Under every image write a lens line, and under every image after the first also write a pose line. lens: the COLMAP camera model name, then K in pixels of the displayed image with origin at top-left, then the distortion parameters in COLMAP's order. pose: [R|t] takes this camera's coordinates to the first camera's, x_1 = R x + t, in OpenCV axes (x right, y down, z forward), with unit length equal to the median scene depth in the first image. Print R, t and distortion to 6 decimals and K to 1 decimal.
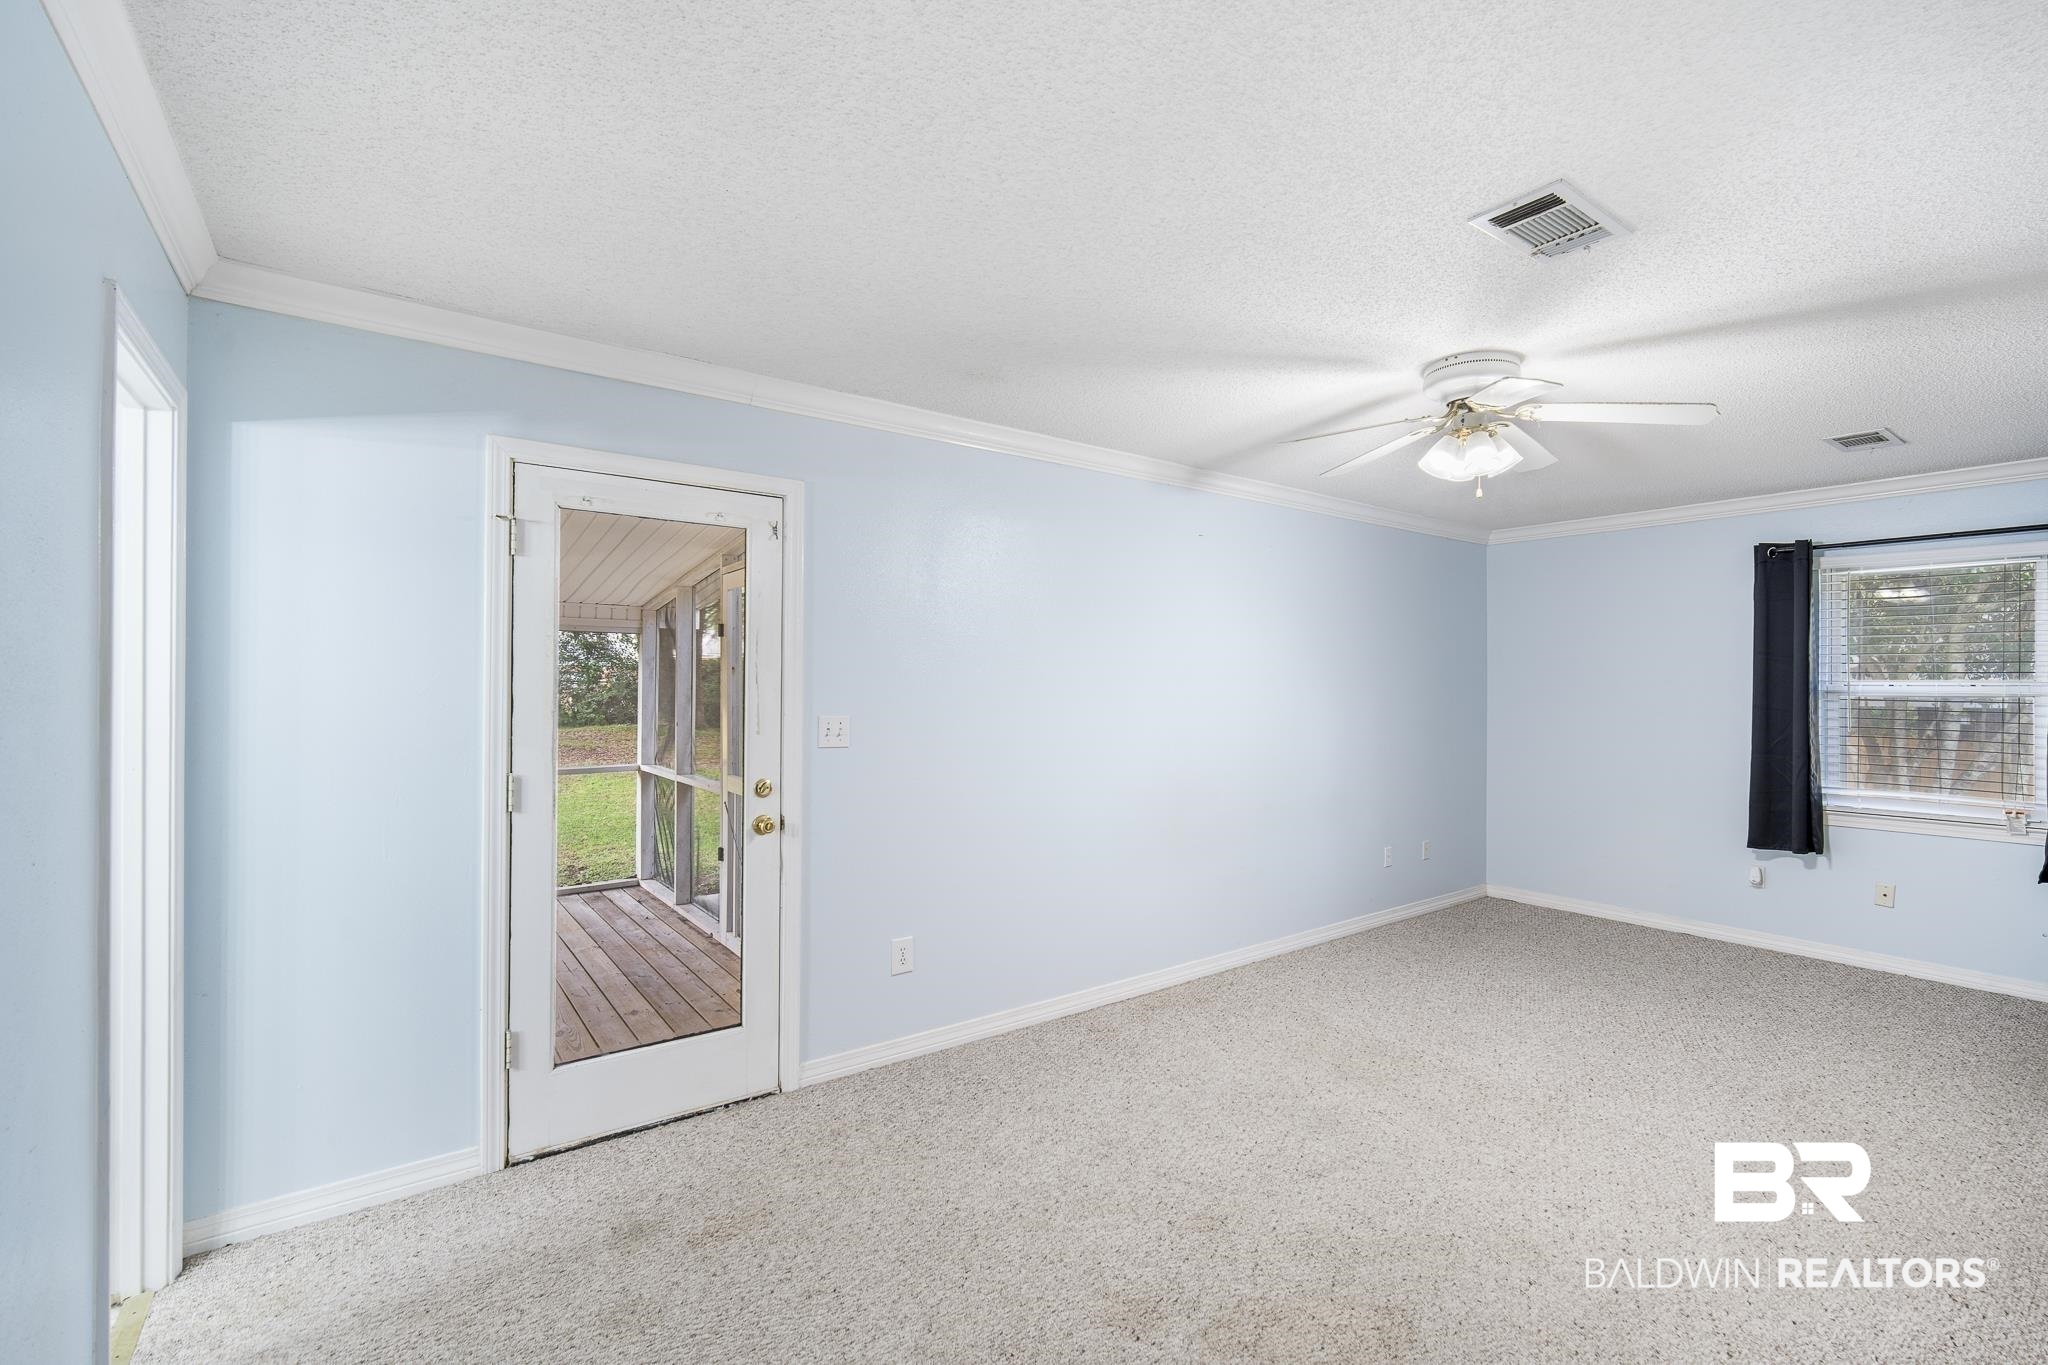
lens RADIAL K [[892.9, 0, 1032.4], [0, 892.9, 678.5], [0, 0, 1]] dist [-0.002151, -0.000194]
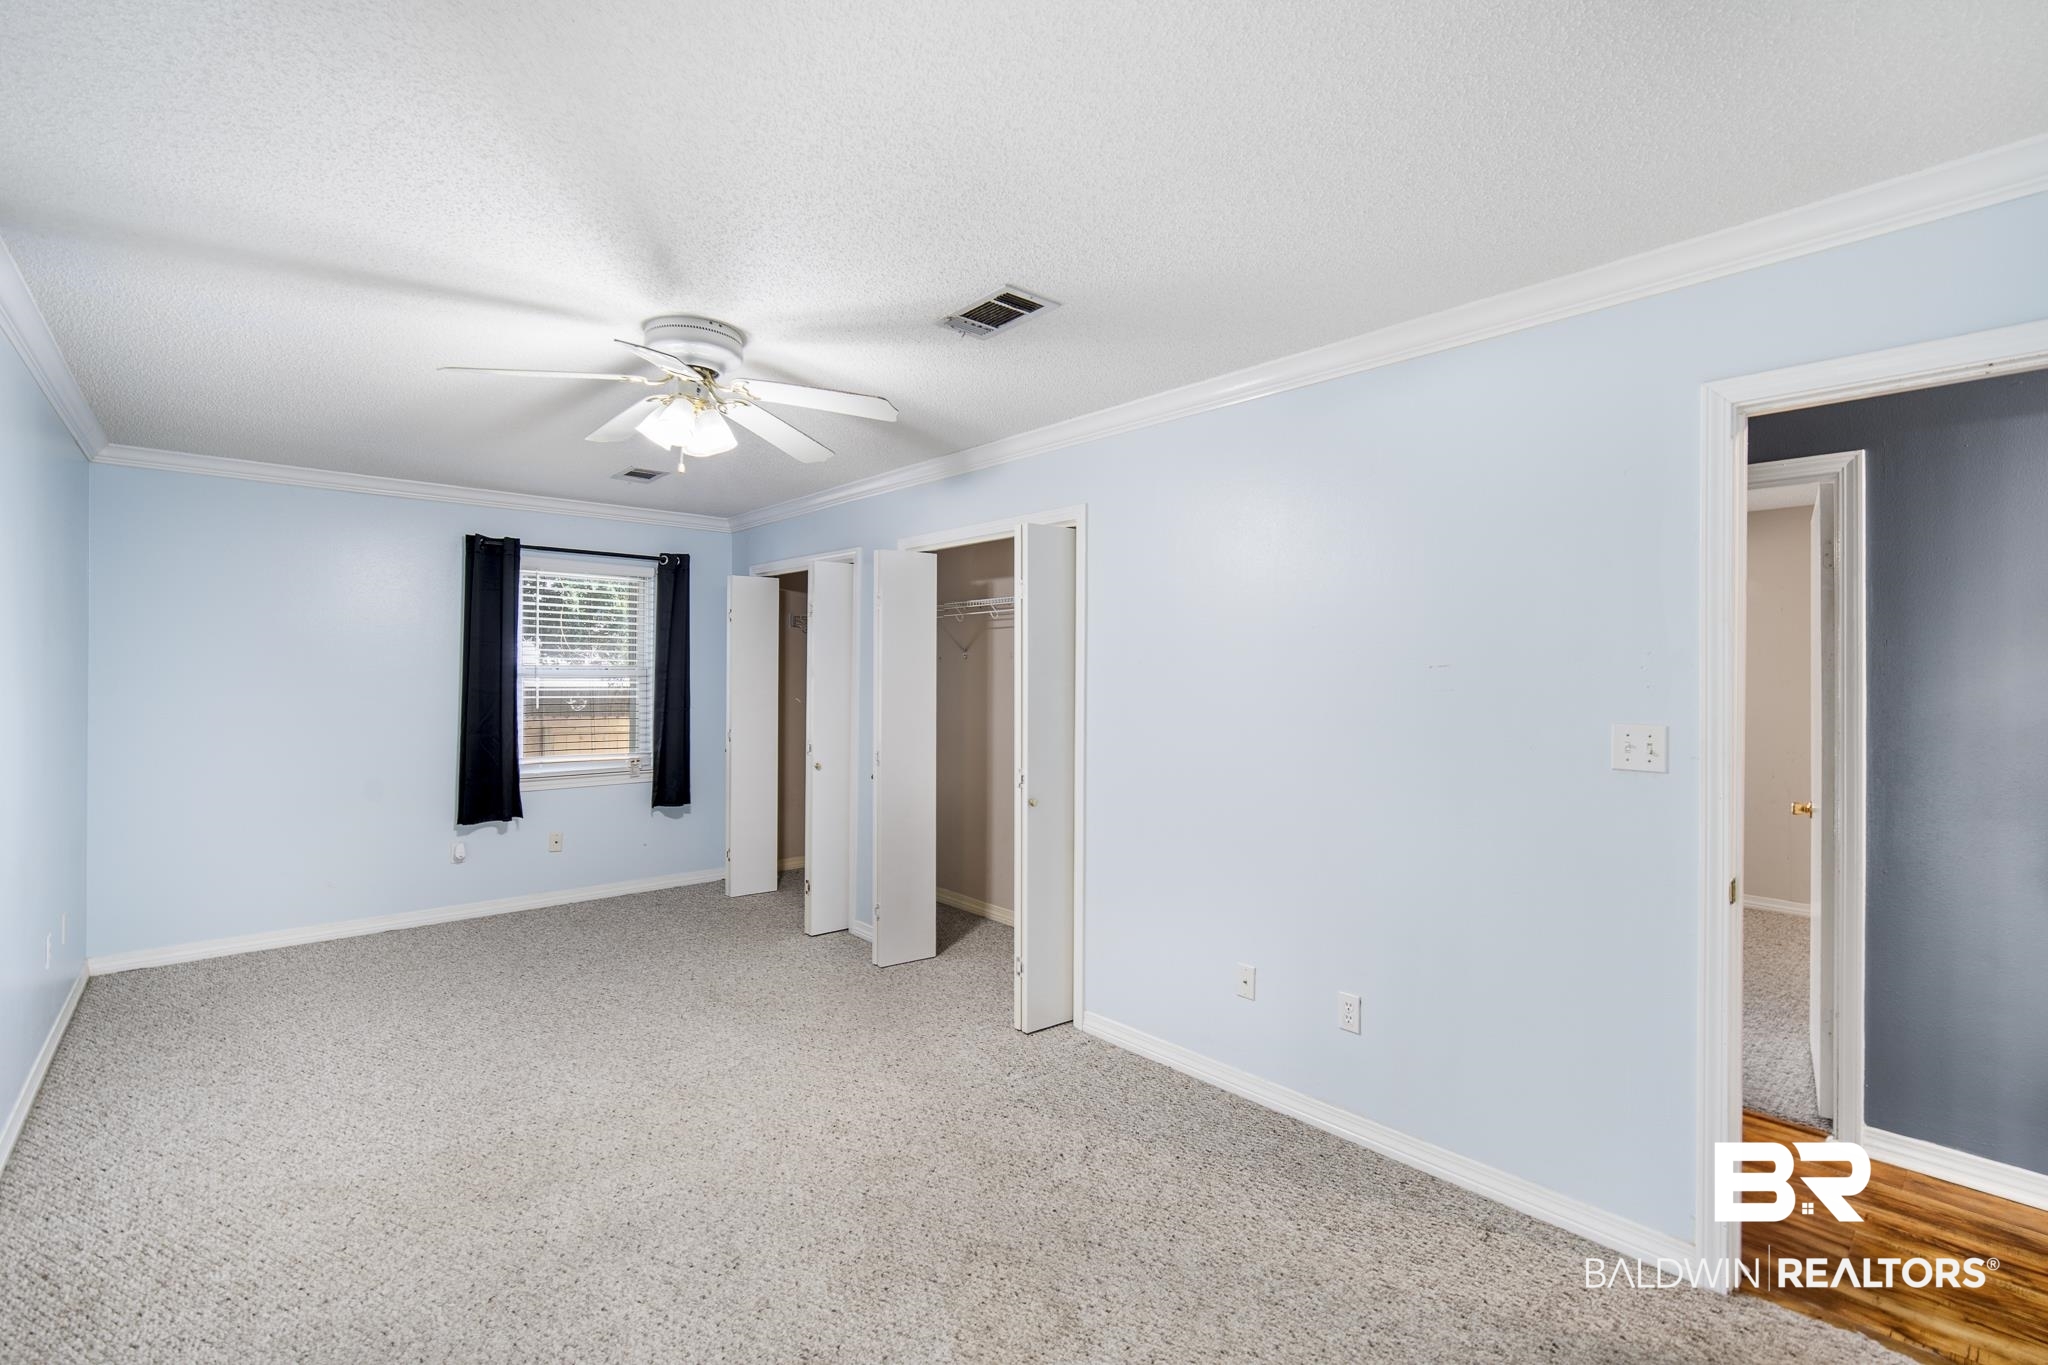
lens RADIAL K [[892.9, 0, 1032.4], [0, 892.9, 678.5], [0, 0, 1]] dist [-0.002151, -0.000194]
pose [[-0.079765, -0.012020, 0.996741, -0.360893], [-0.012966, 0.999855, 0.011020, -0.001672], [-0.996729, -0.012045, -0.079909, 0.541708]]
